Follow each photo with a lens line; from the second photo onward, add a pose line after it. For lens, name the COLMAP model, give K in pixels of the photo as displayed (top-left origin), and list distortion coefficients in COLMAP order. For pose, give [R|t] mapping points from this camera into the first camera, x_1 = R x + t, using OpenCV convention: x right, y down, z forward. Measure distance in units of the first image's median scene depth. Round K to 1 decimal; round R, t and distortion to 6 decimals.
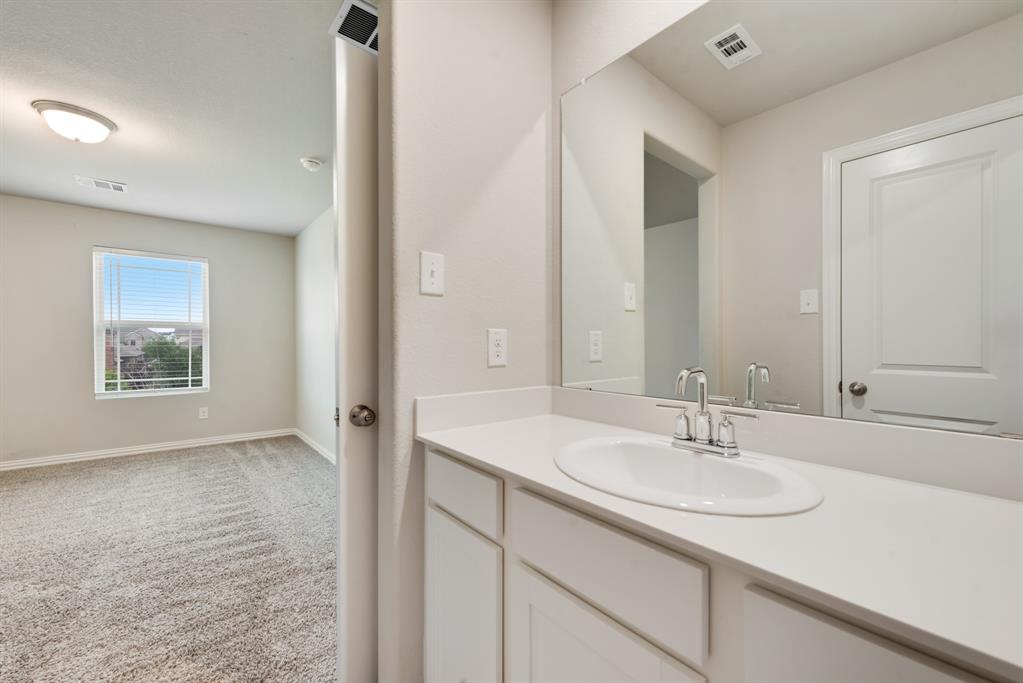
lens RADIAL K [[407.0, 0, 503.8], [0, 407.0, 343.6], [0, 0, 1]] dist [0.000001, 0.000755]
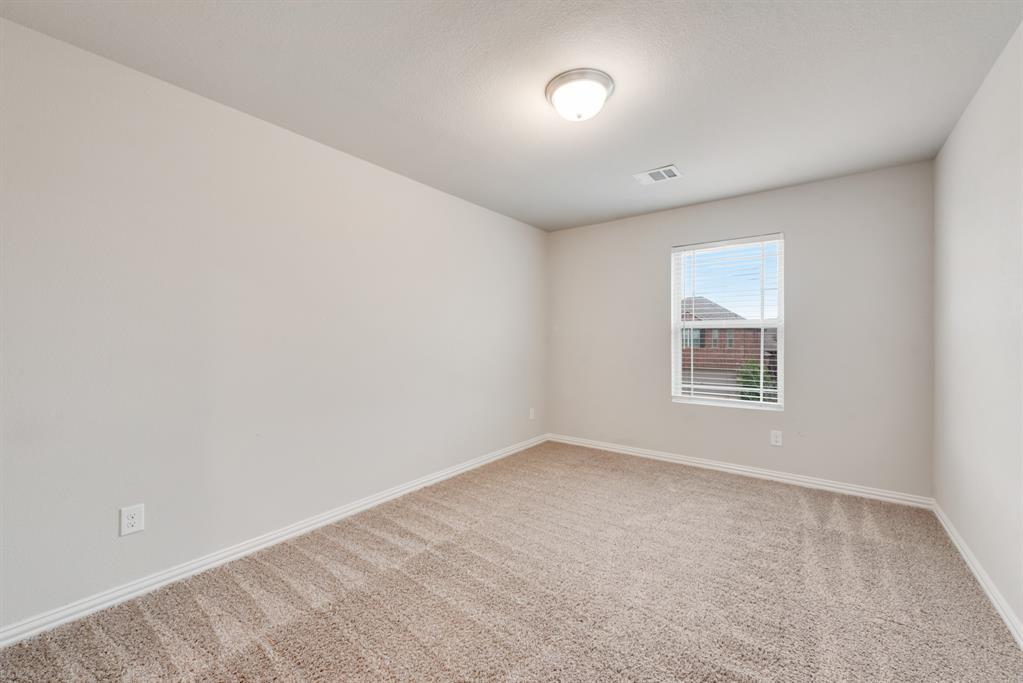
lens RADIAL K [[407.0, 0, 509.3], [0, 407.0, 343.3], [0, 0, 1]] dist [0.000001, 0.000755]
pose [[0.243578, 0.007160, -0.969855, -0.125080], [-0.001201, 0.999974, 0.007080, -0.011386], [0.969881, -0.000560, 0.243580, 0.334810]]
